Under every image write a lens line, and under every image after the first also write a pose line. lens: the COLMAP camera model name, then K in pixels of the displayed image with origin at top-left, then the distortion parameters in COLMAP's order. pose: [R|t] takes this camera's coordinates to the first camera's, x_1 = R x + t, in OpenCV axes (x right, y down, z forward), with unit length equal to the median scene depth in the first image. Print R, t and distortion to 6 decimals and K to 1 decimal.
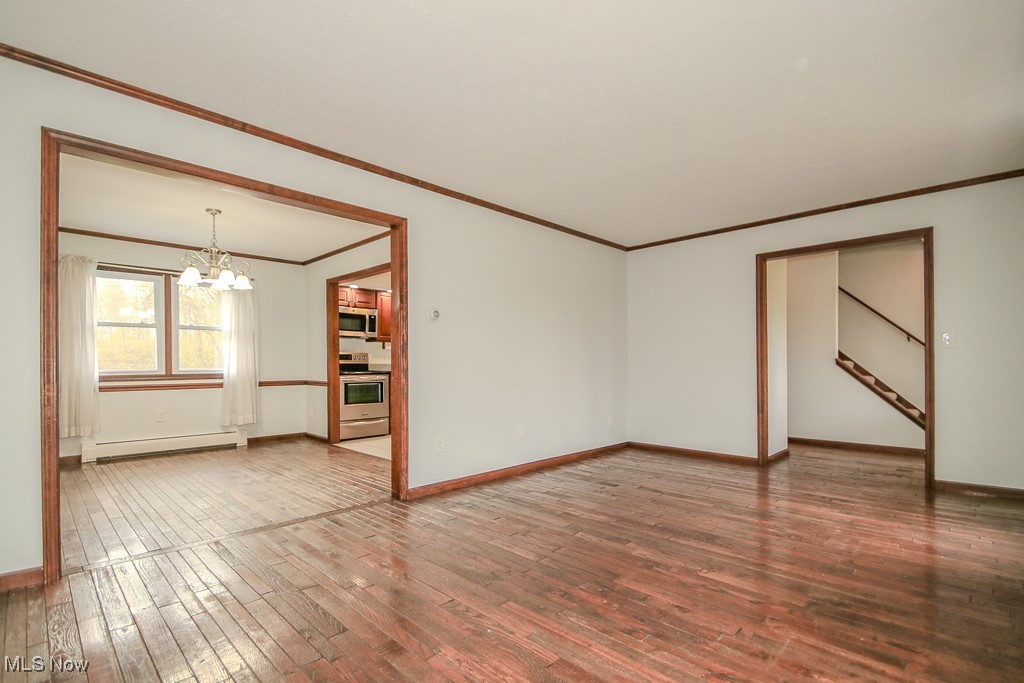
lens RADIAL K [[483.9, 0, 510.0], [0, 483.9, 348.2], [0, 0, 1]] dist [0.002233, -0.001469]
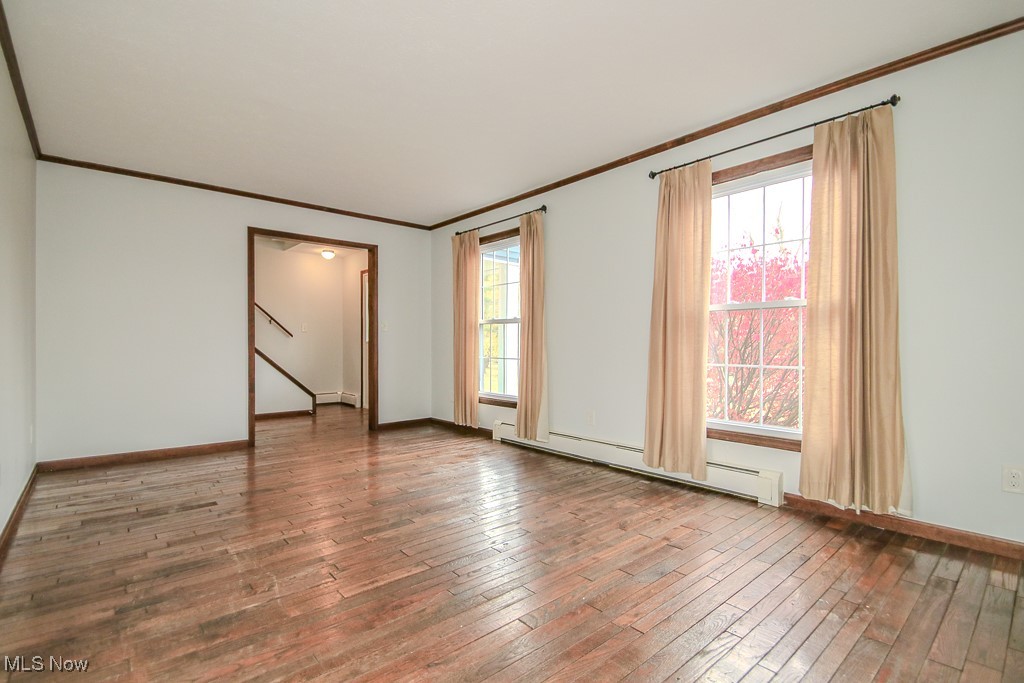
lens RADIAL K [[483.9, 0, 508.5], [0, 483.9, 343.2], [0, 0, 1]] dist [0.002233, -0.001469]
pose [[0.090155, -0.001290, 0.995927, -0.484981], [-0.028206, 0.999595, 0.003848, 0.022126], [-0.995528, -0.028438, 0.090082, 0.490063]]
